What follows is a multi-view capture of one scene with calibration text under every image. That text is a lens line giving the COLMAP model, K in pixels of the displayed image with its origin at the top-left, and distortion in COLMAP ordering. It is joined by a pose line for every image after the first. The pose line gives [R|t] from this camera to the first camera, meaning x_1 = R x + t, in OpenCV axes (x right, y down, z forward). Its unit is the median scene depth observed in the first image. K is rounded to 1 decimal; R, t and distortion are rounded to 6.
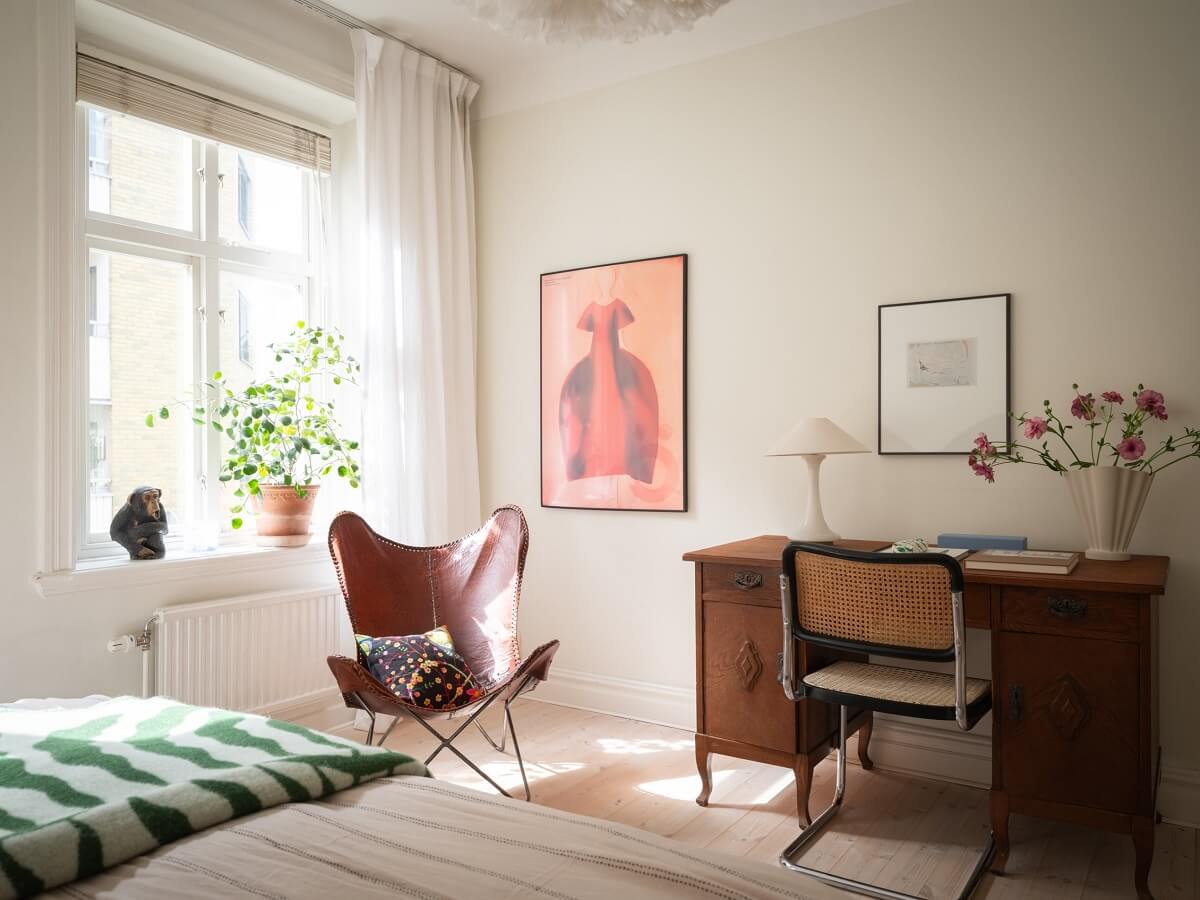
lens RADIAL K [[870.9, 0, 598.6], [0, 870.9, 448.2], [0, 0, 1]] dist [0.009242, -0.025639]
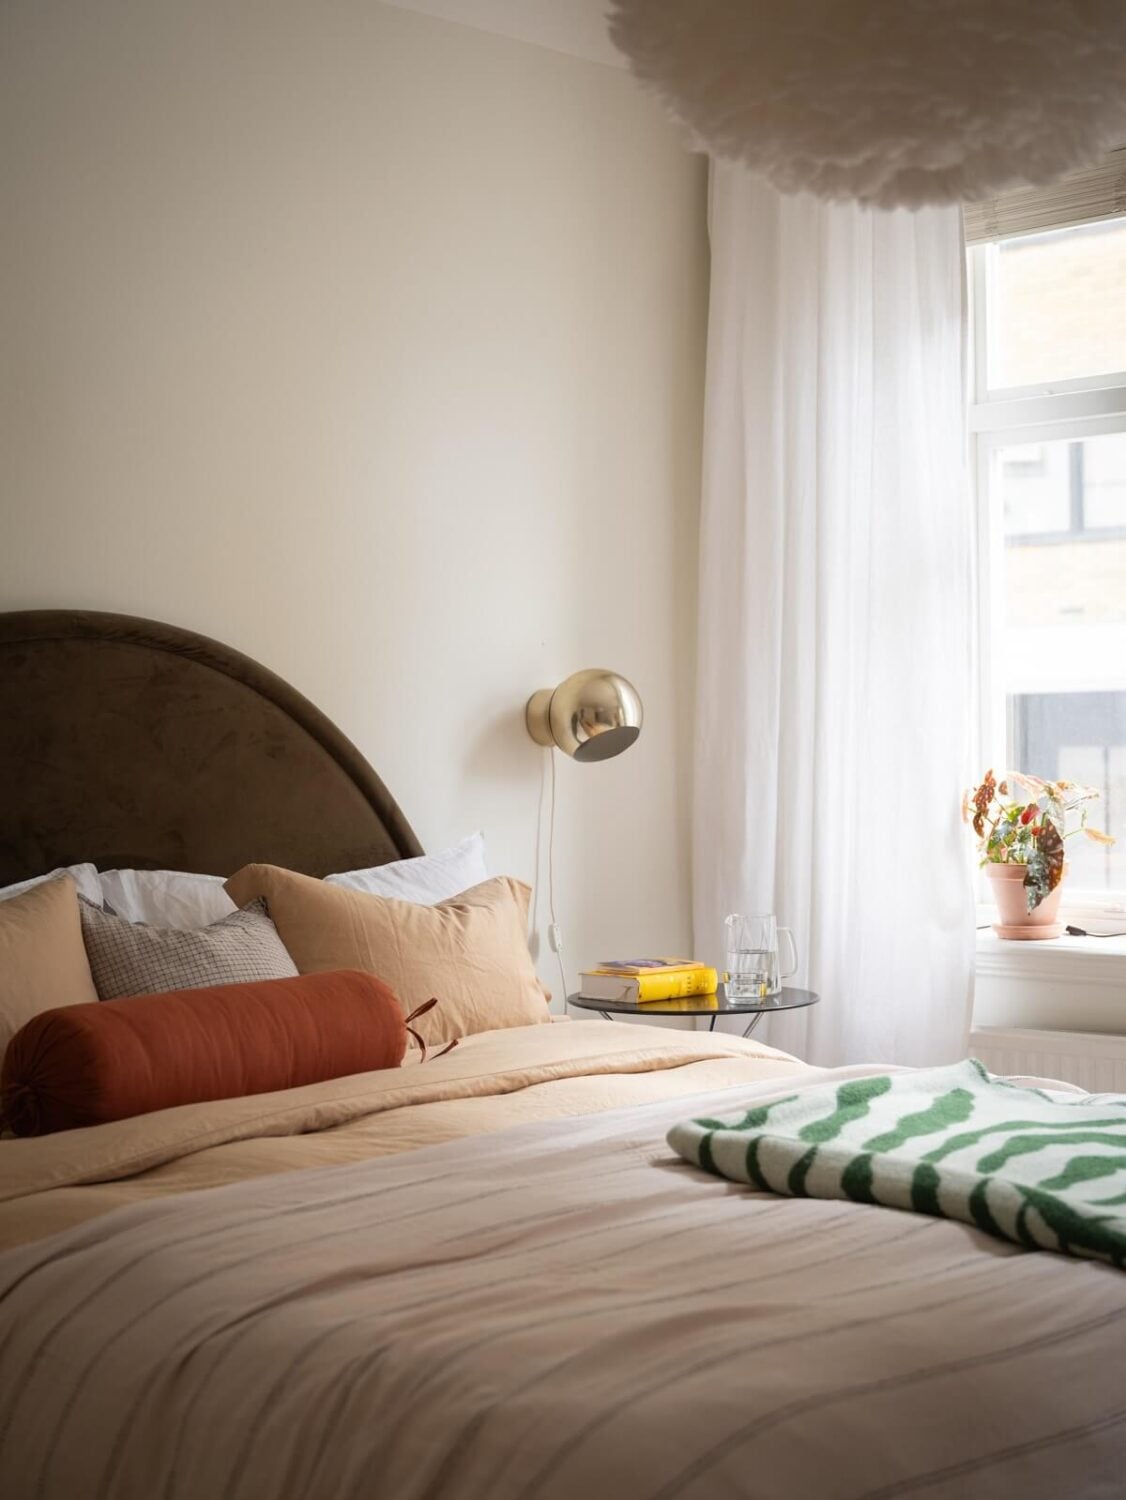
lens RADIAL K [[2208.3, 0, 631.1], [0, 2208.3, 722.1], [0, 0, 1]] dist [-0.044536, 0.000000]
pose [[-0.153333, -0.001840, -0.988173, 0.604510], [0.012544, 0.999914, -0.003808, -0.021612], [0.988095, -0.012980, -0.153296, 0.349408]]
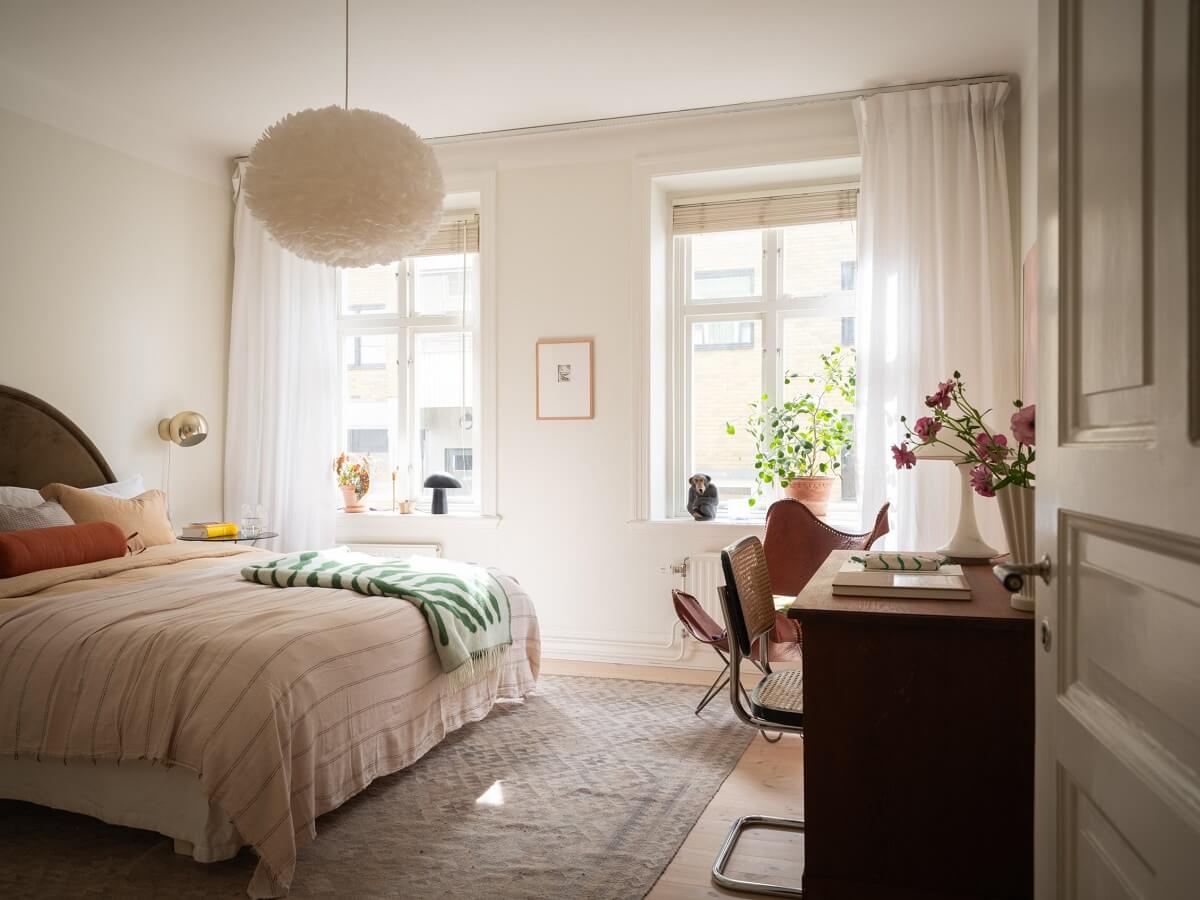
lens RADIAL K [[870.9, 0, 603.2], [0, 870.9, 455.1], [0, 0, 1]] dist [0.009242, -0.025639]
pose [[0.315449, 0.013045, -0.948853, 0.800675], [-0.000059, 0.999906, 0.013727, -0.008858], [0.948943, -0.004274, 0.315420, 0.309719]]
